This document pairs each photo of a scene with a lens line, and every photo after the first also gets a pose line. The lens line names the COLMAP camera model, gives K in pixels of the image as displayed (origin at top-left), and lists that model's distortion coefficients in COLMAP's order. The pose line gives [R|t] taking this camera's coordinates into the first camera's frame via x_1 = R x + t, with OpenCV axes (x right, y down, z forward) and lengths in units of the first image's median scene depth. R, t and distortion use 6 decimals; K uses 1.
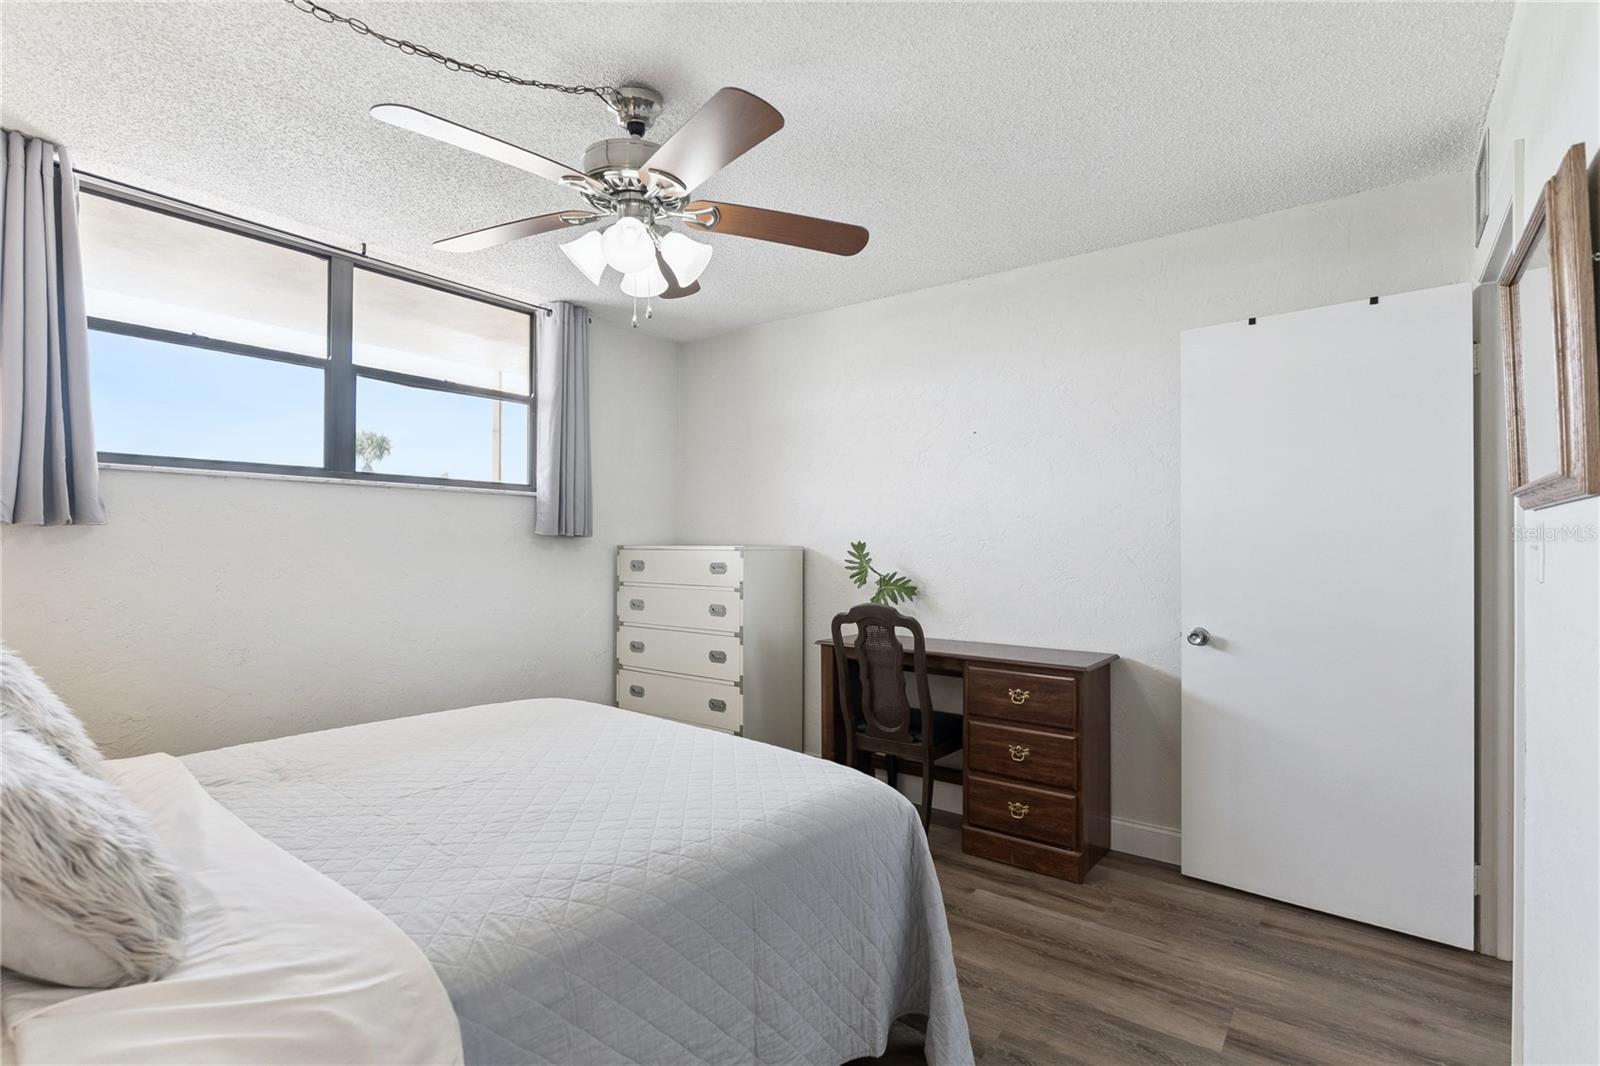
lens RADIAL K [[765.0, 0, 800.0], [0, 765.0, 533.0], [0, 0, 1]] dist [0.001280, 0.000224]
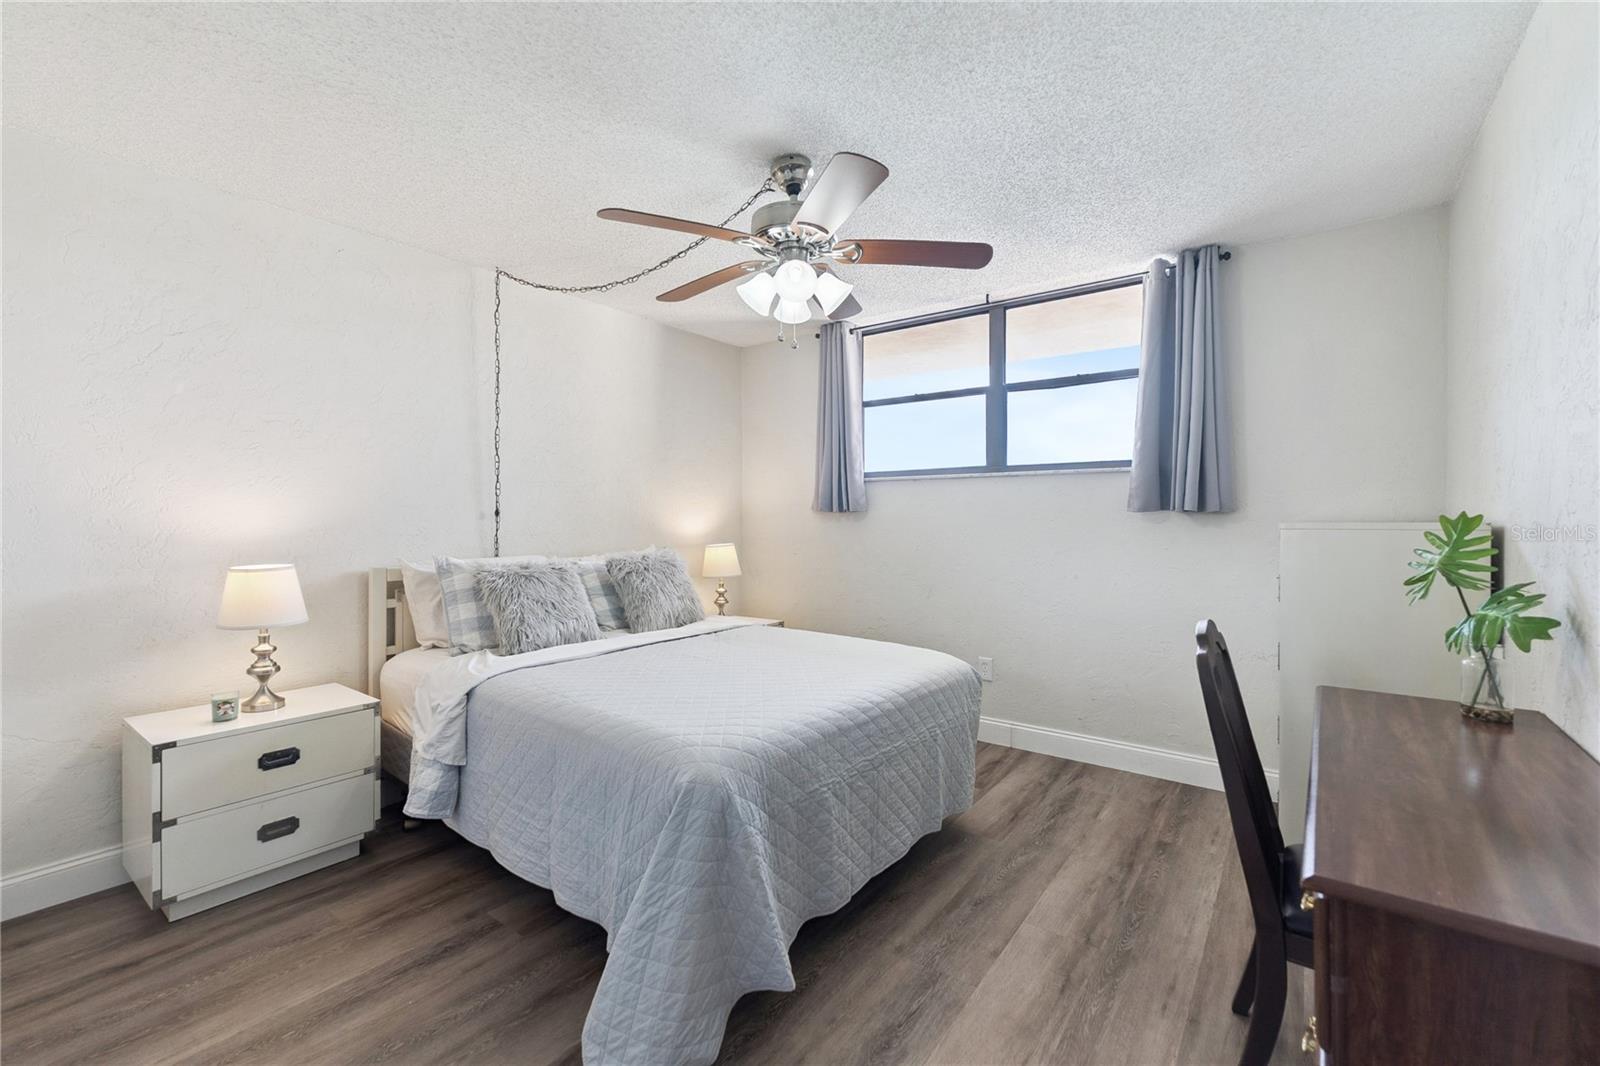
lens RADIAL K [[678.6, 0, 810.2], [0, 678.6, 520.3], [0, 0, 1]] dist [0.003252, 0.000185]
pose [[-0.000496, -0.003368, -0.999994, 0.596598], [0.018693, 0.999820, -0.003377, 0.010955], [0.999825, -0.018694, -0.000433, 0.685108]]
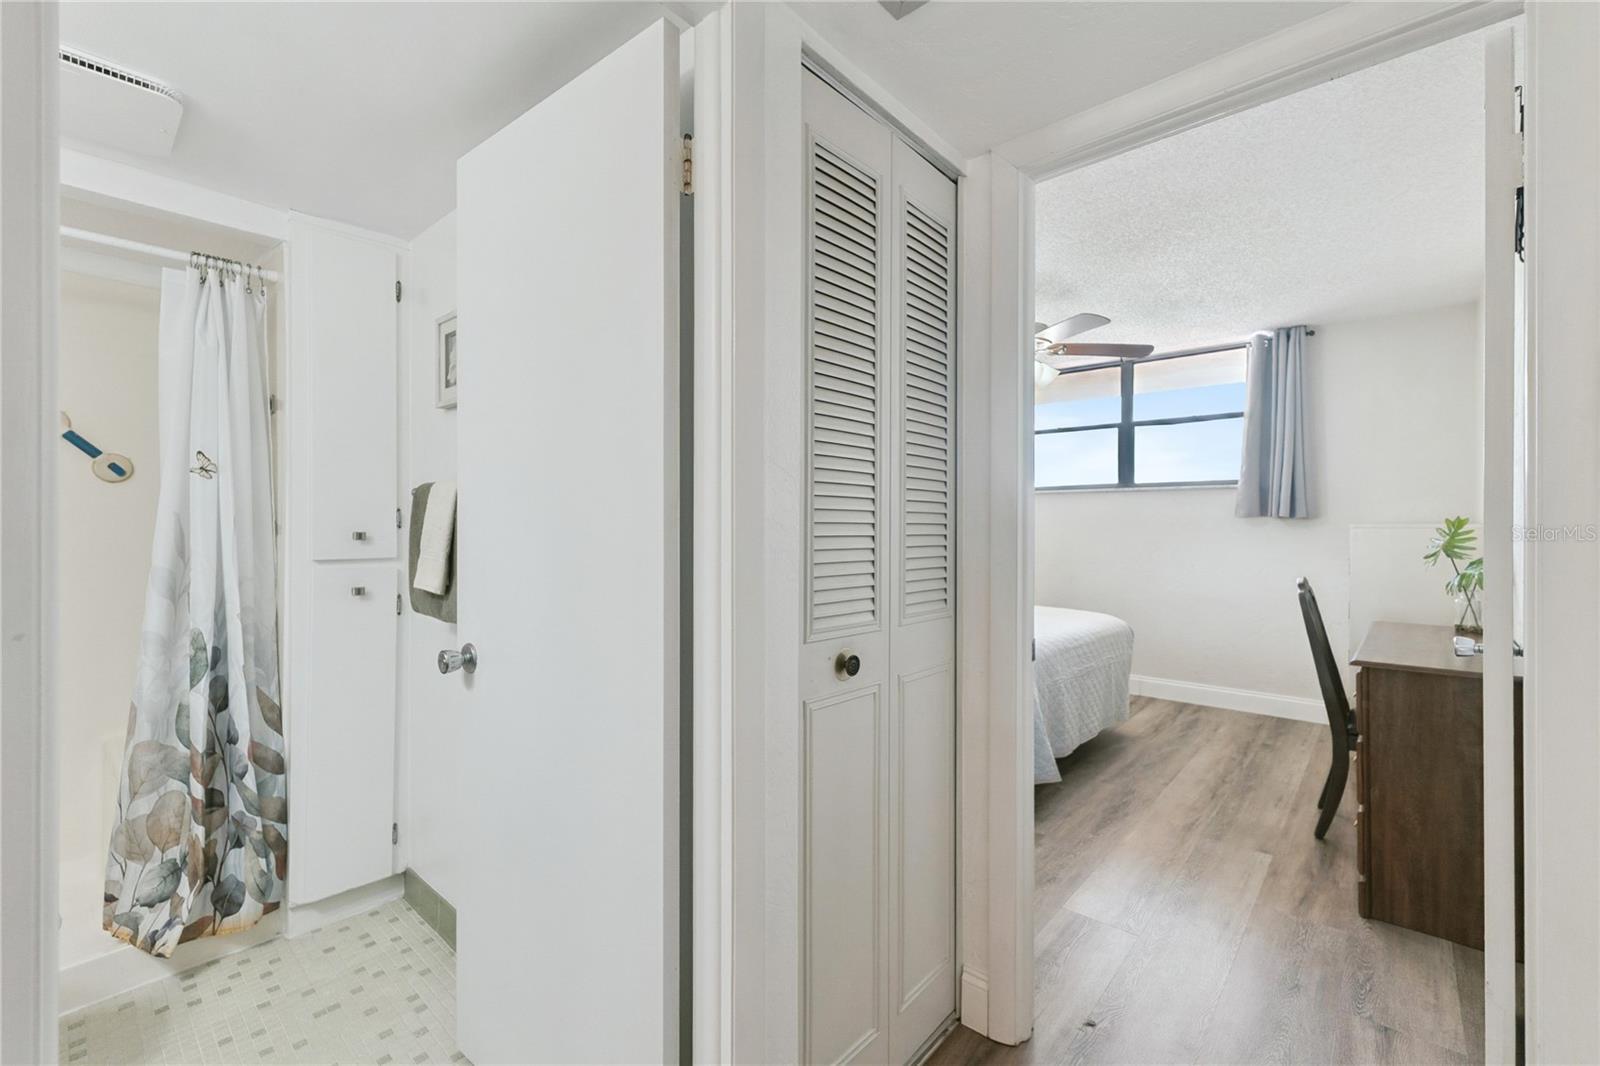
lens RADIAL K [[681.9, 0, 807.1], [0, 681.9, 525.2], [0, 0, 1]] dist [0.001414, 0.000261]
pose [[-0.081054, -0.008435, -0.996674, 1.039895], [0.015400, 0.999834, -0.009714, 0.019040], [0.996591, -0.016136, -0.080911, 0.401430]]
